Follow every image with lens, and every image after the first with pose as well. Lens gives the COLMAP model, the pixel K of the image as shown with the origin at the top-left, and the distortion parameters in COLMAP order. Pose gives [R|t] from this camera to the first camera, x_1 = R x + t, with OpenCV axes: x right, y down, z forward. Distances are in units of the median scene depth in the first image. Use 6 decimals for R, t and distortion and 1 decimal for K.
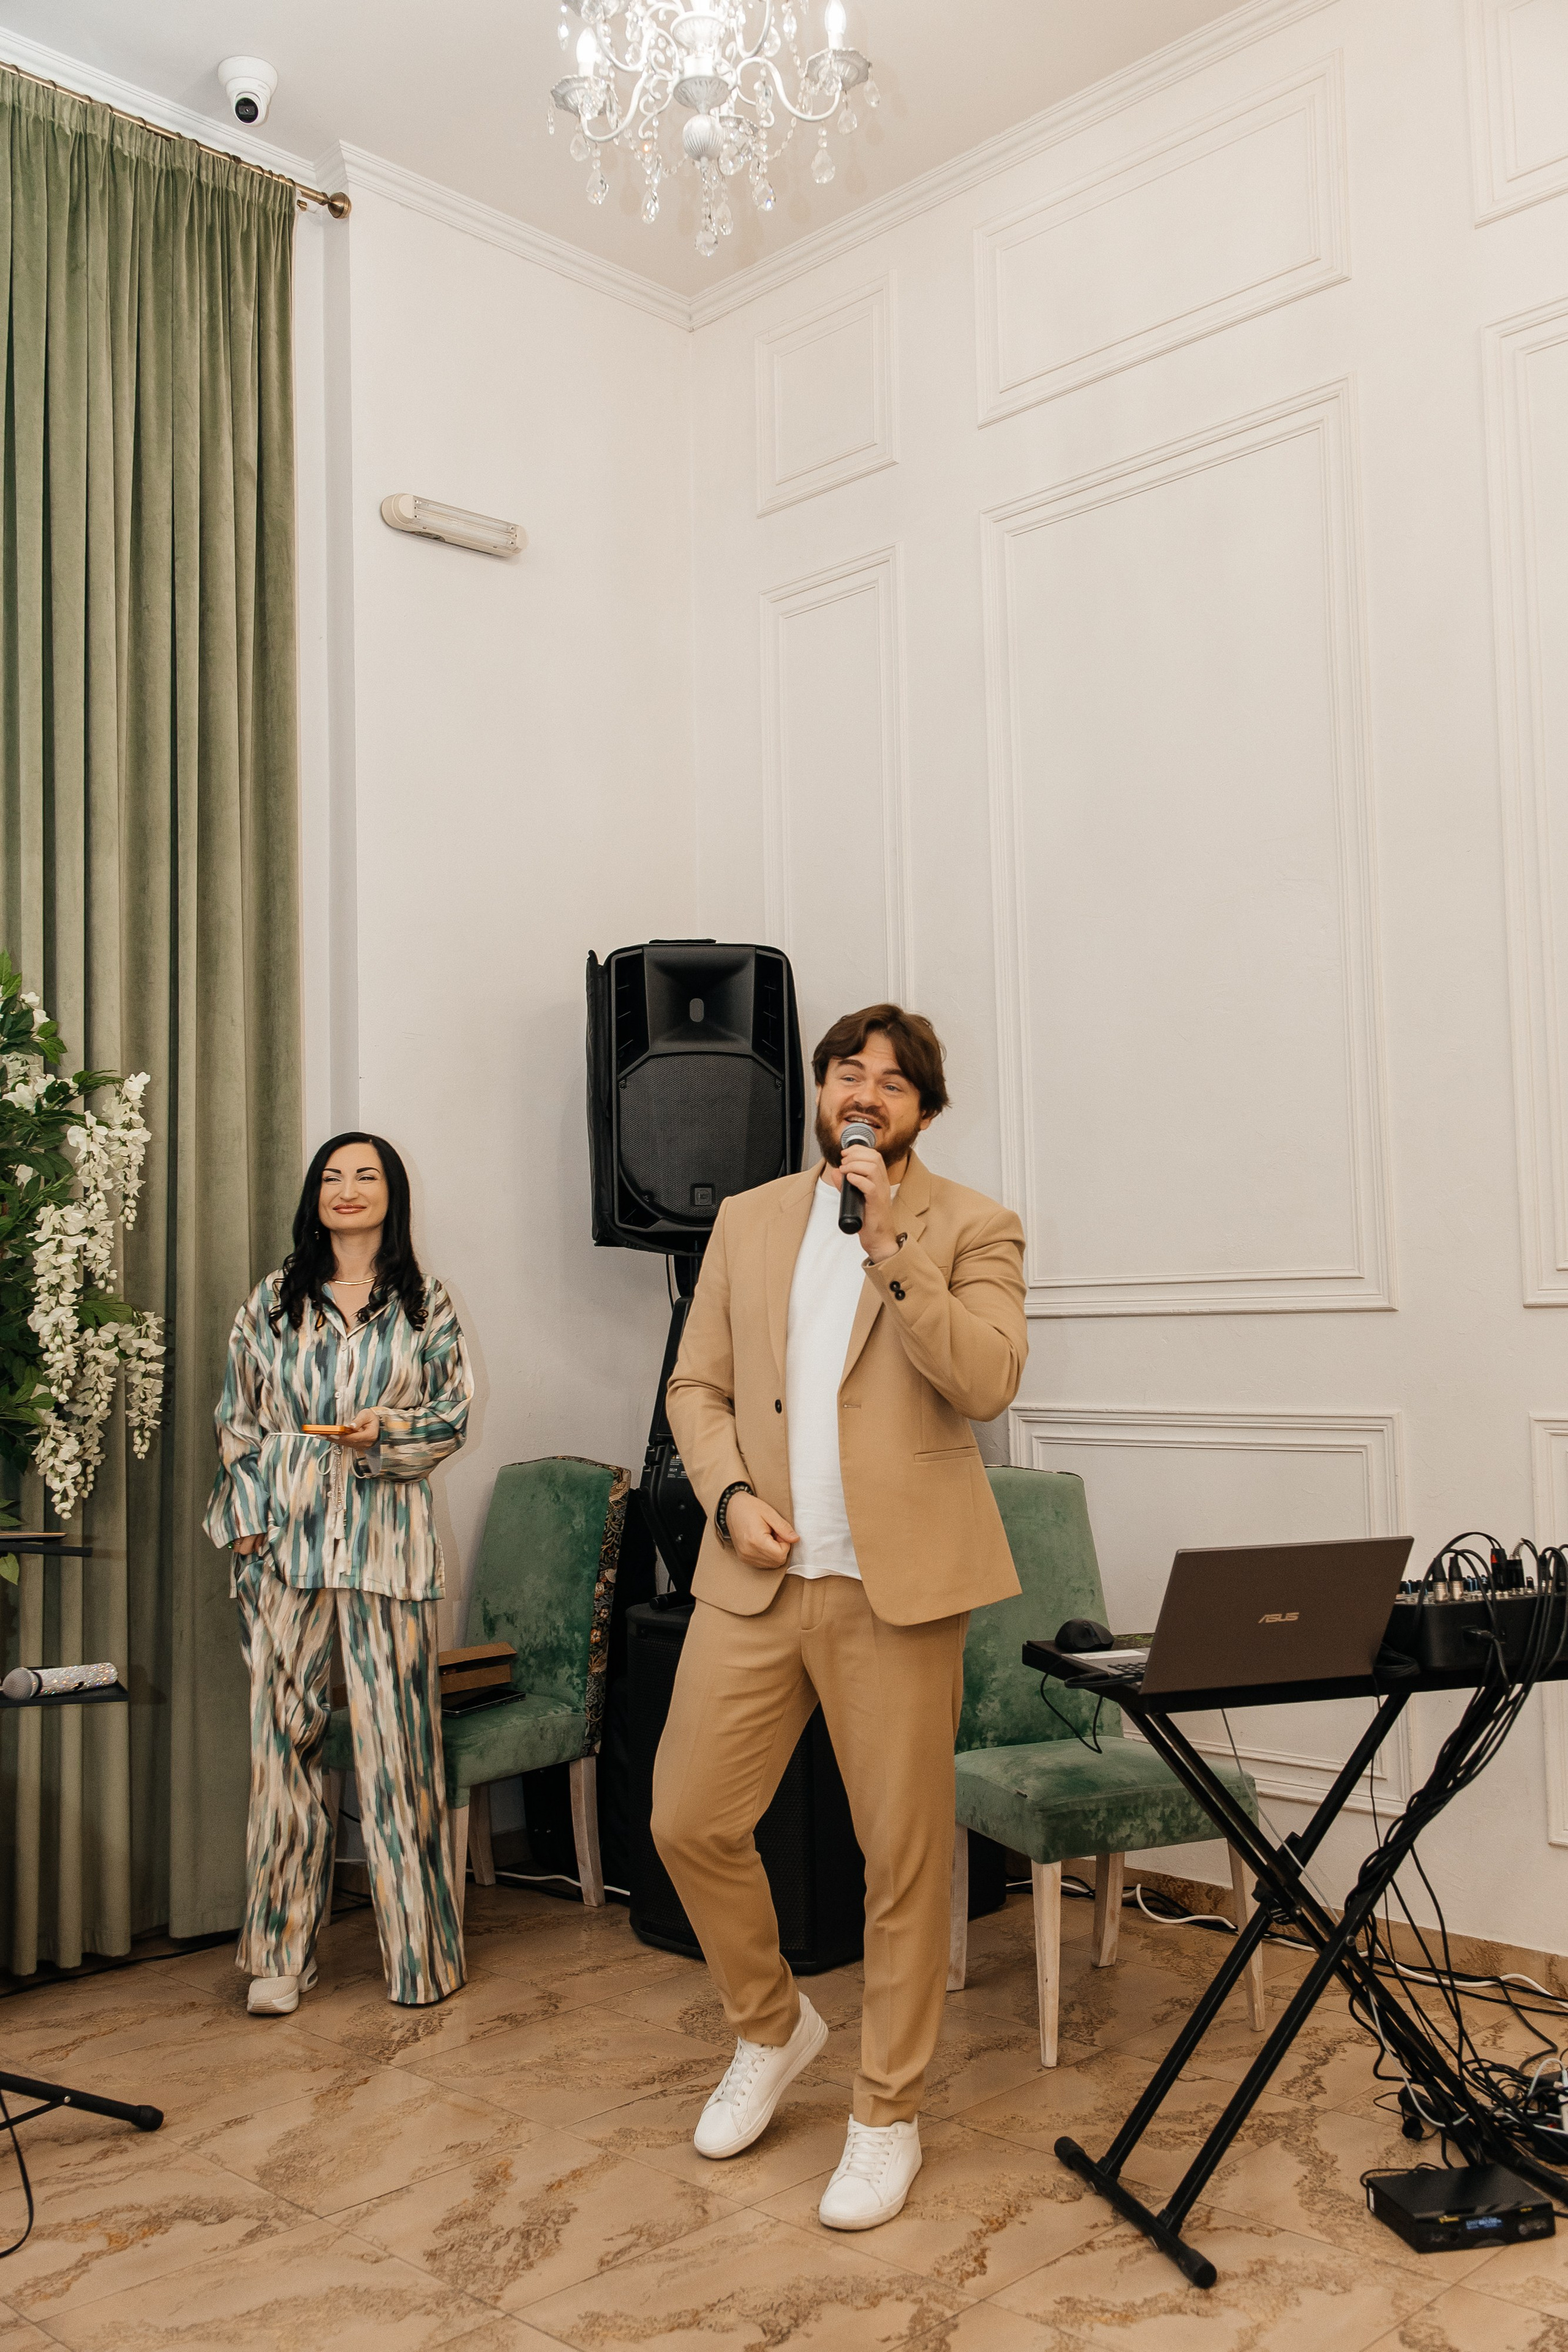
lens RADIAL K [[2311.9, 0, 781.9], [0, 2311.9, 1169.5], [0, 0, 1]] dist [0.013577, 0.000000]
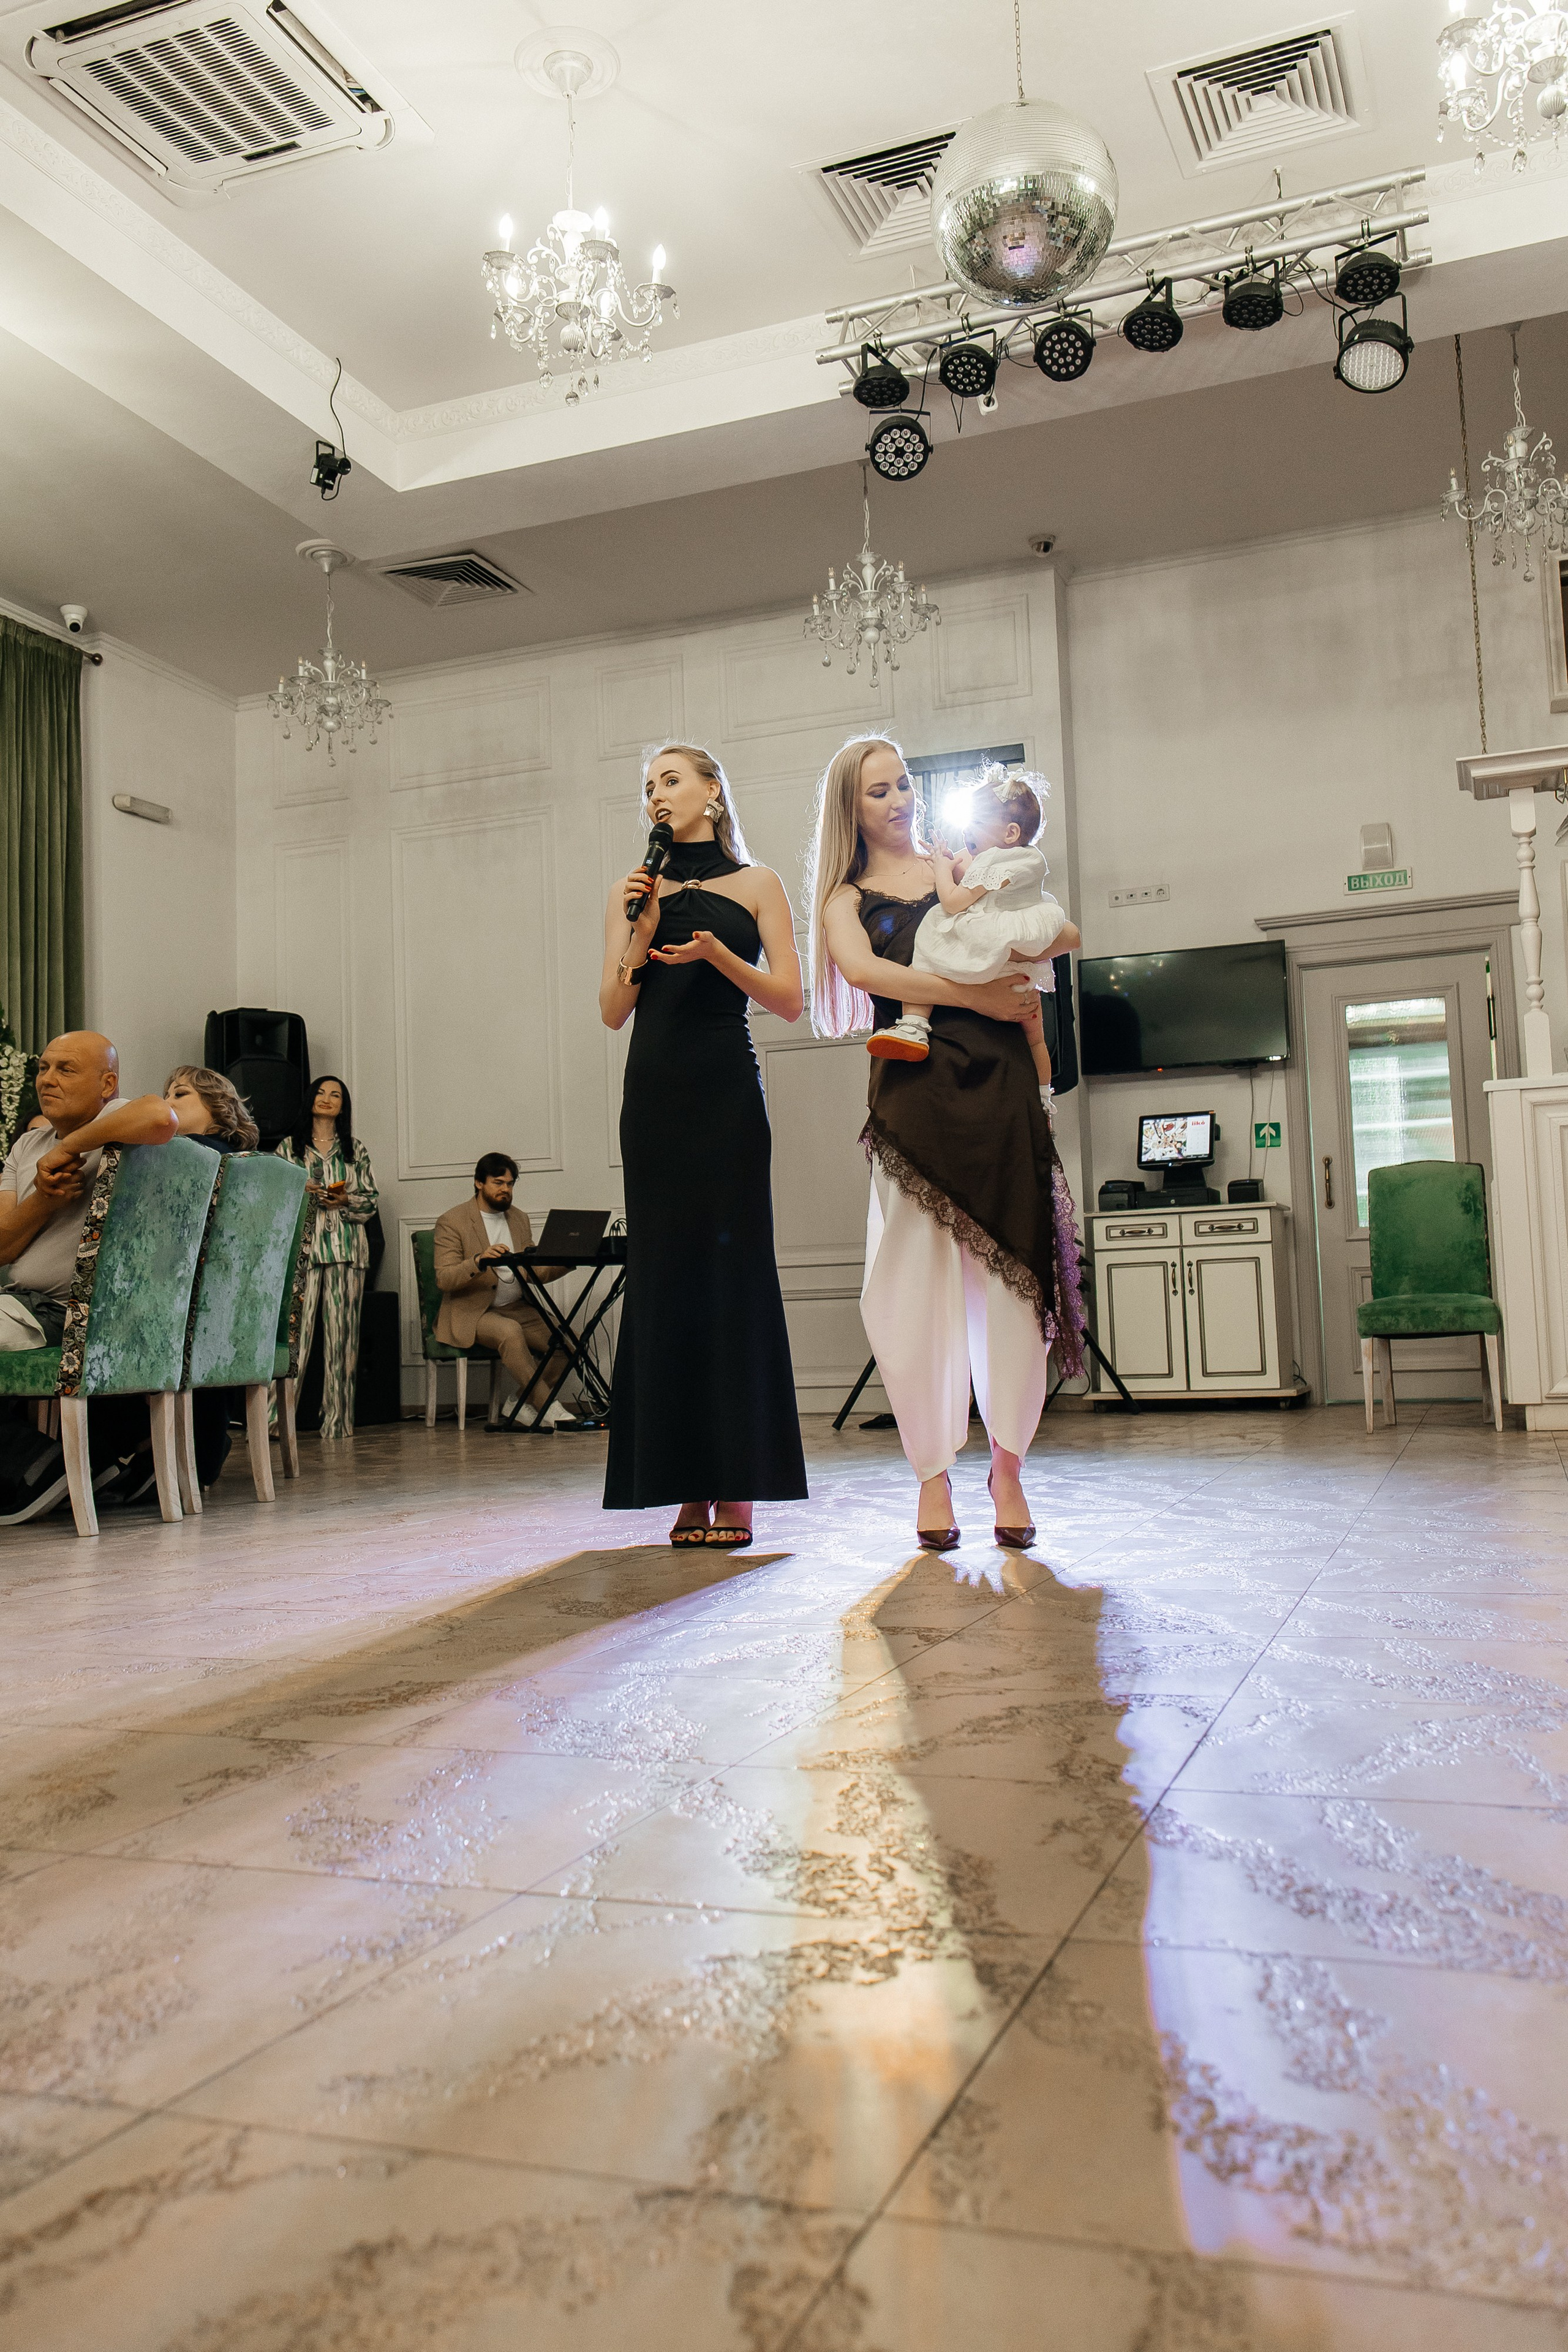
lens RADIAL K [[1930.2, 0, 773.4], [0, 1930.2, 1176.8], [0, 0, 1]] dist [0.009787, 0.007366]
pose [[0.904073, 0.010123, 0.427258, -0.385160], [-0.014038, 0.999883, 0.006014, 0.044232], [-0.427147, -0.011434, 0.904110, -0.891641]]
